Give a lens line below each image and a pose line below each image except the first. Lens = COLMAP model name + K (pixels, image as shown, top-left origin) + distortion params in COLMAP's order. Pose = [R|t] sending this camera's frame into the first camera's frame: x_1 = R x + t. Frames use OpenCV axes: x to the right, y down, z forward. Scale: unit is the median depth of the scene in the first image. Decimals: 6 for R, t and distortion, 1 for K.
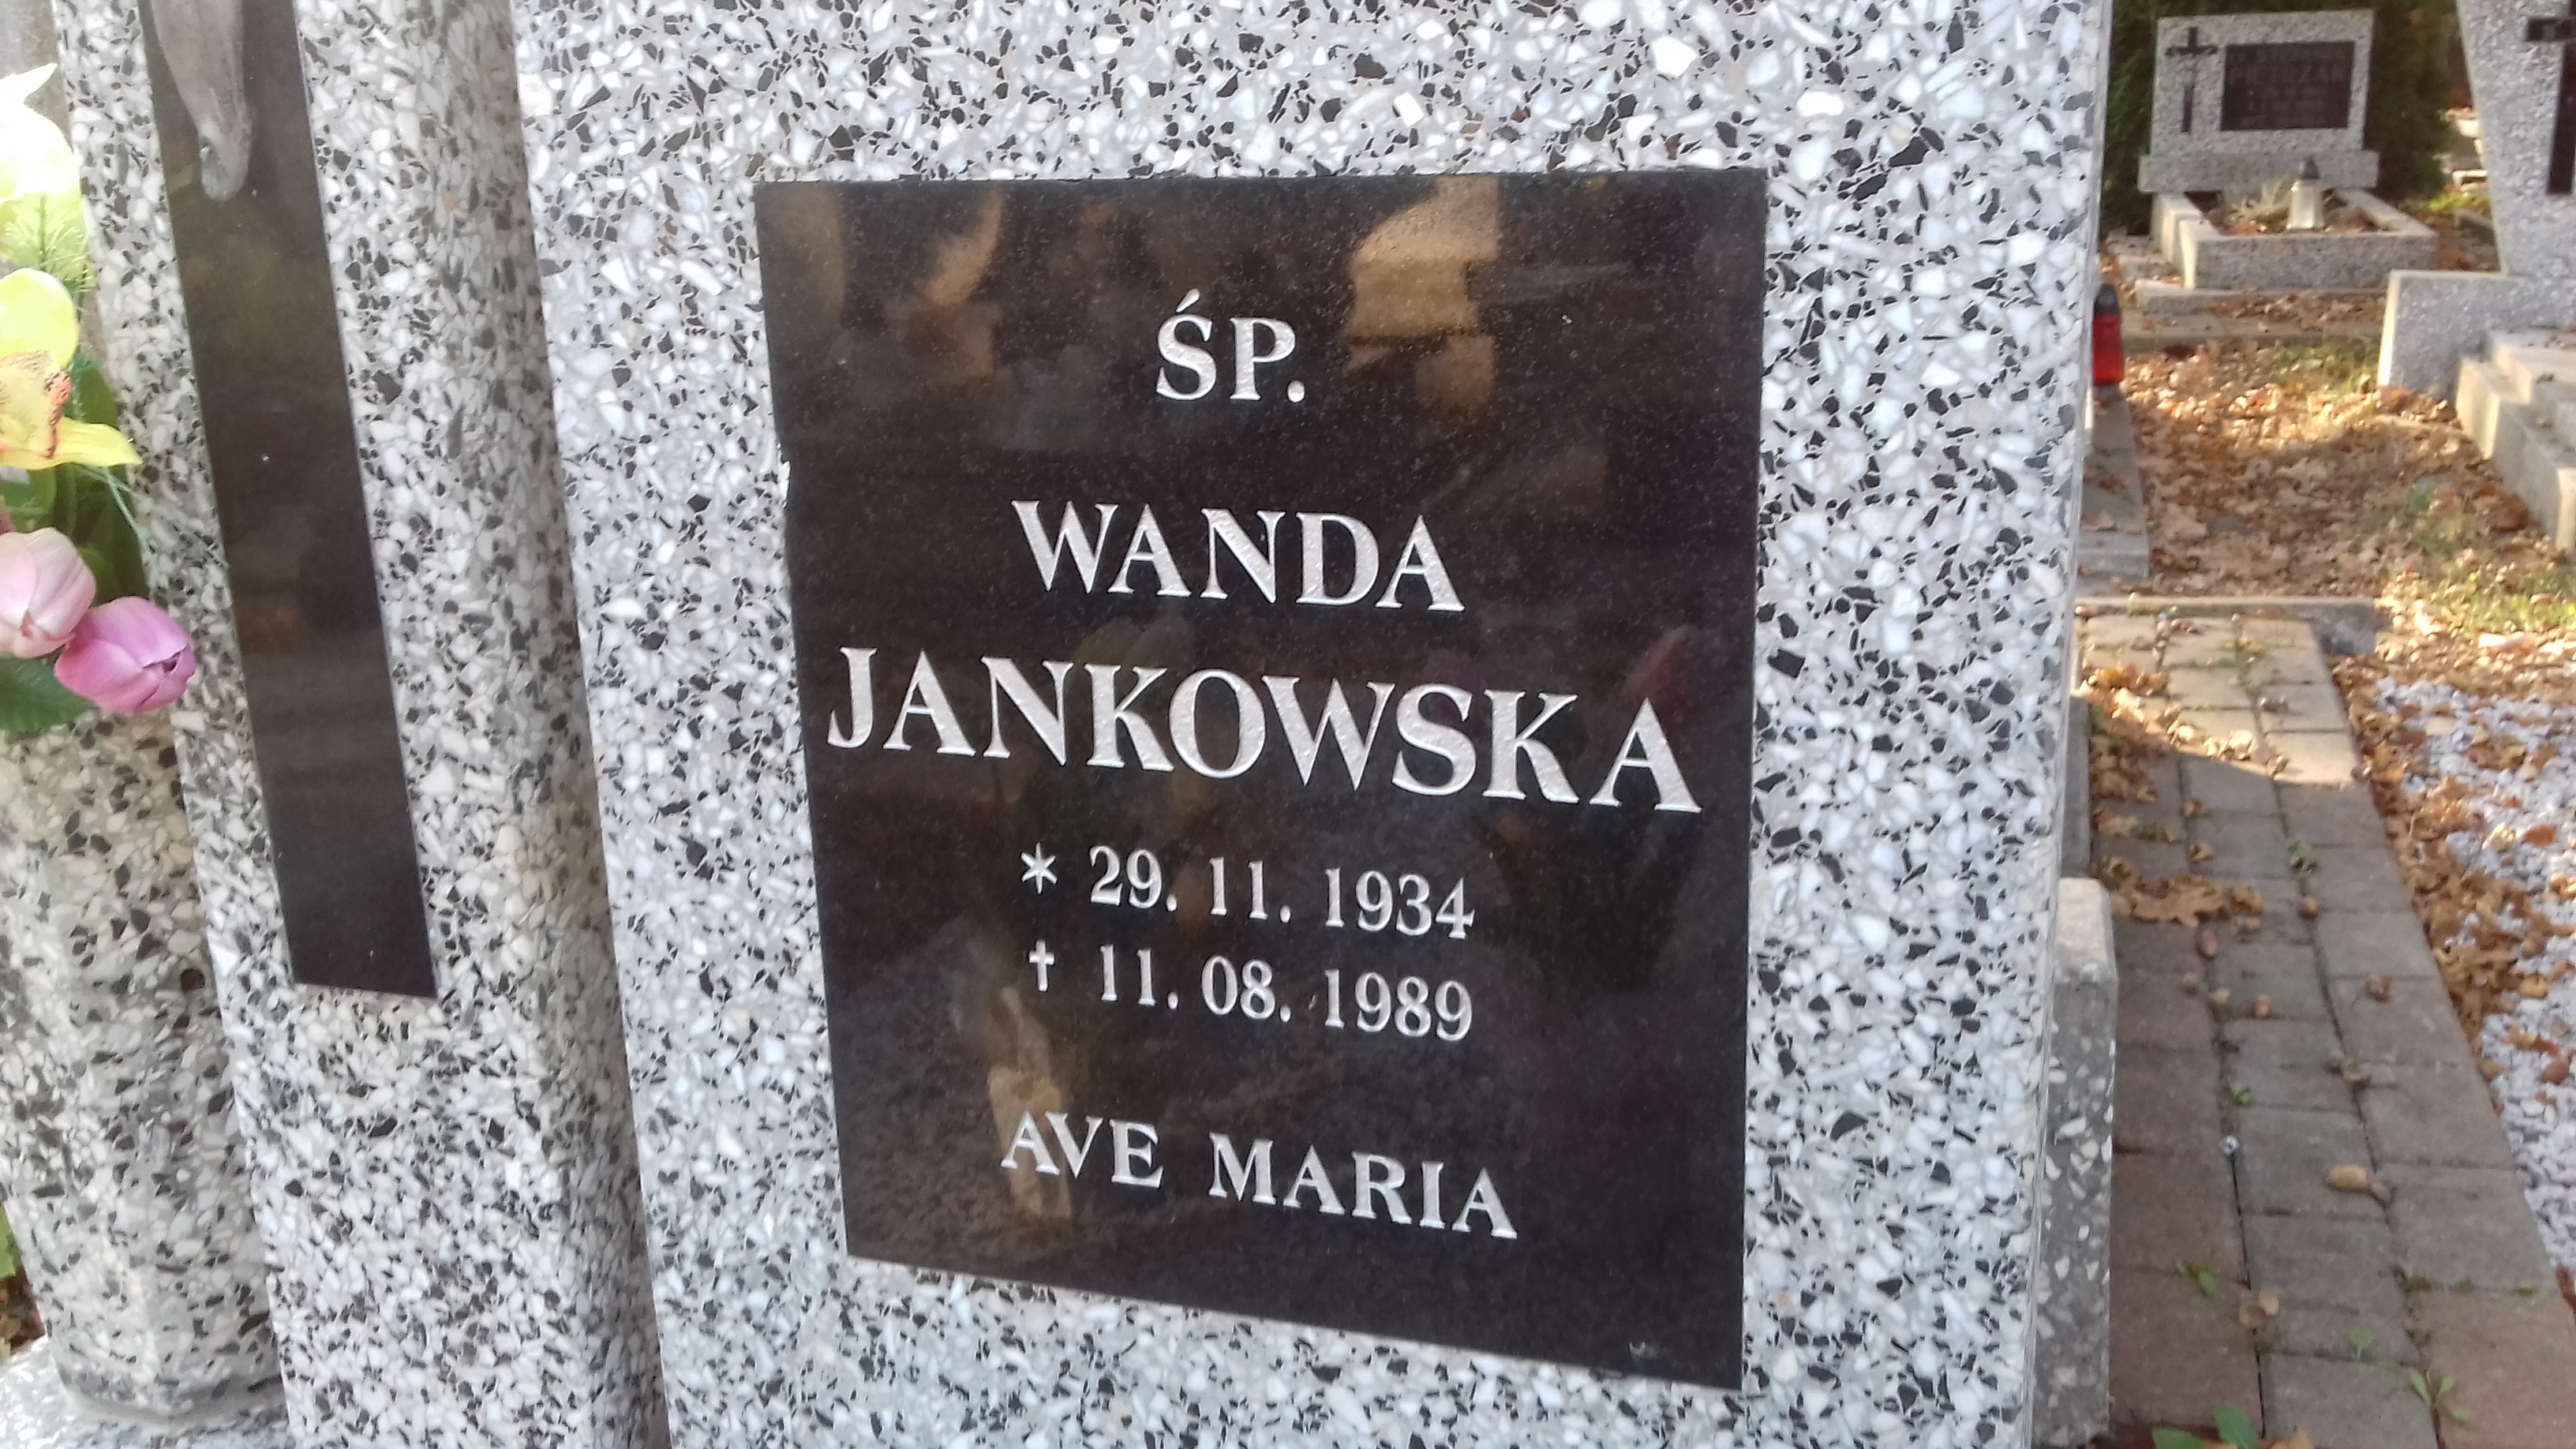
lens RADIAL K [[2419.1, 0, 1288.1], [0, 2419.1, 718.7], [0, 0, 1]] dist [-0.001894, 0.000000]
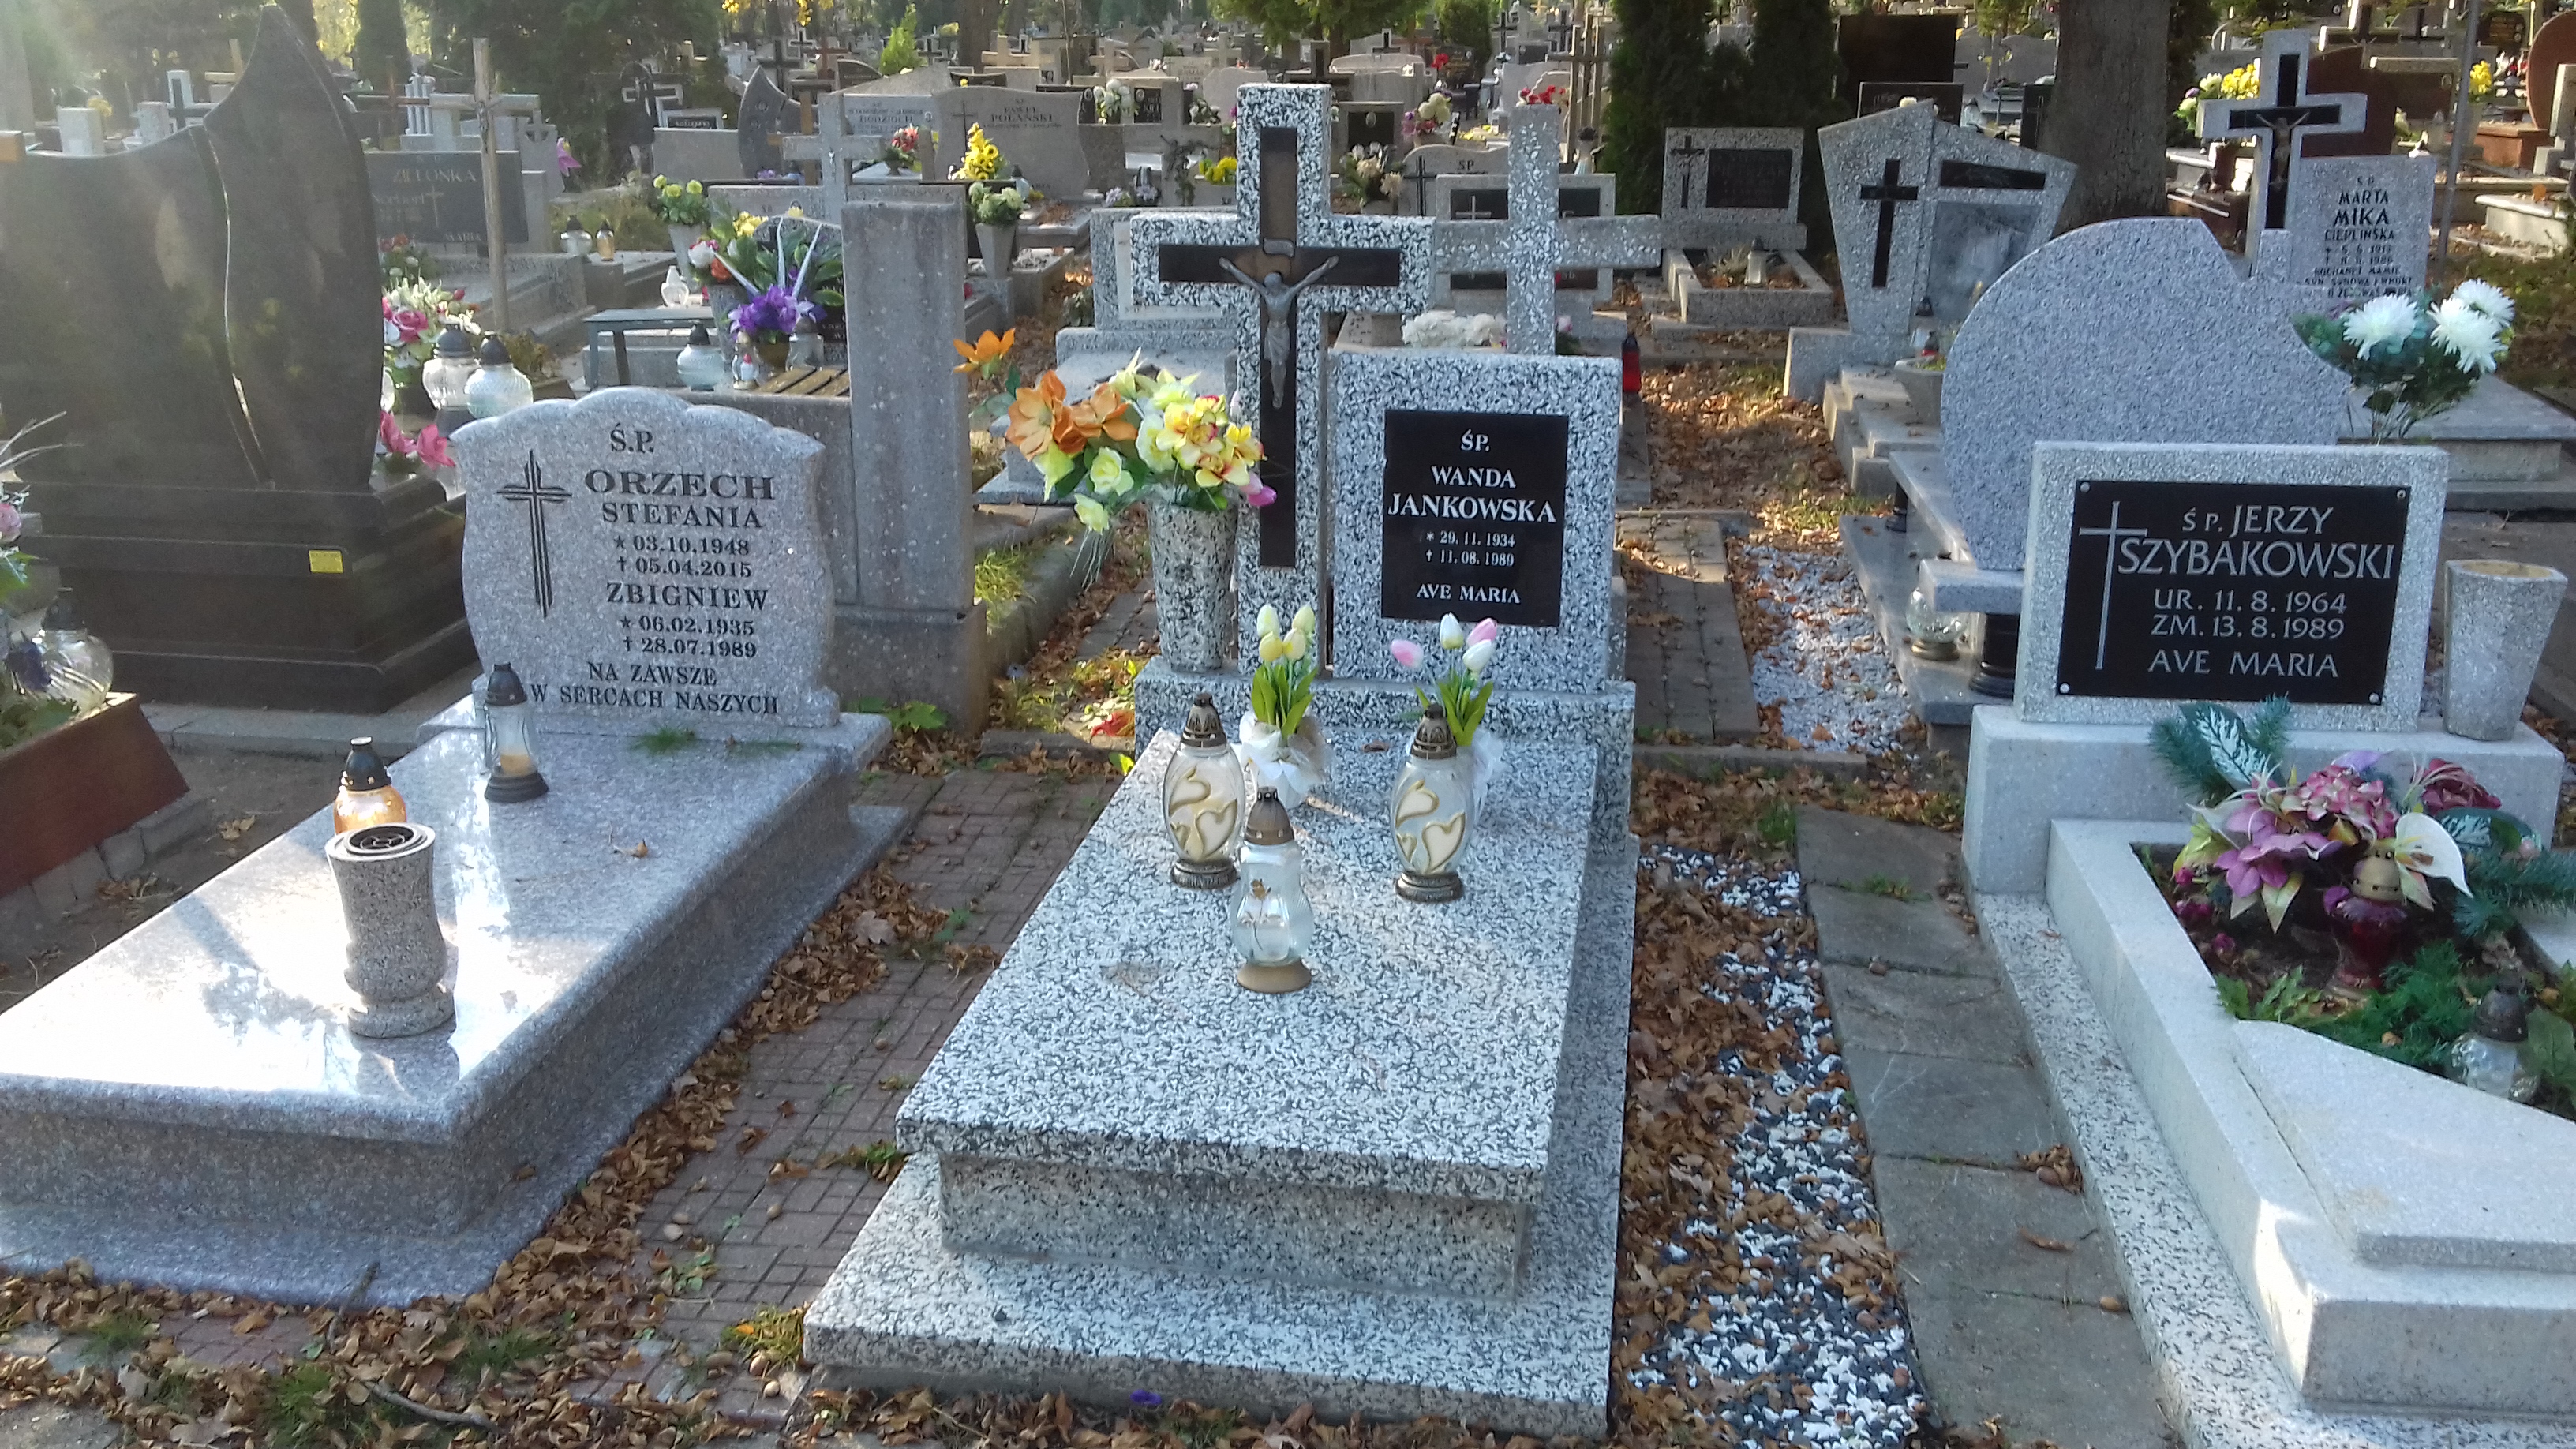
lens RADIAL K [[2419.1, 0, 1286.2], [0, 2419.1, 726.1], [0, 0, 1]] dist [-0.001894, 0.000000]
pose [[0.983722, -0.014018, 0.179148, -0.220579], [0.009652, 0.999635, 0.025219, 0.053871], [-0.179436, -0.023079, 0.983499, -0.672900]]
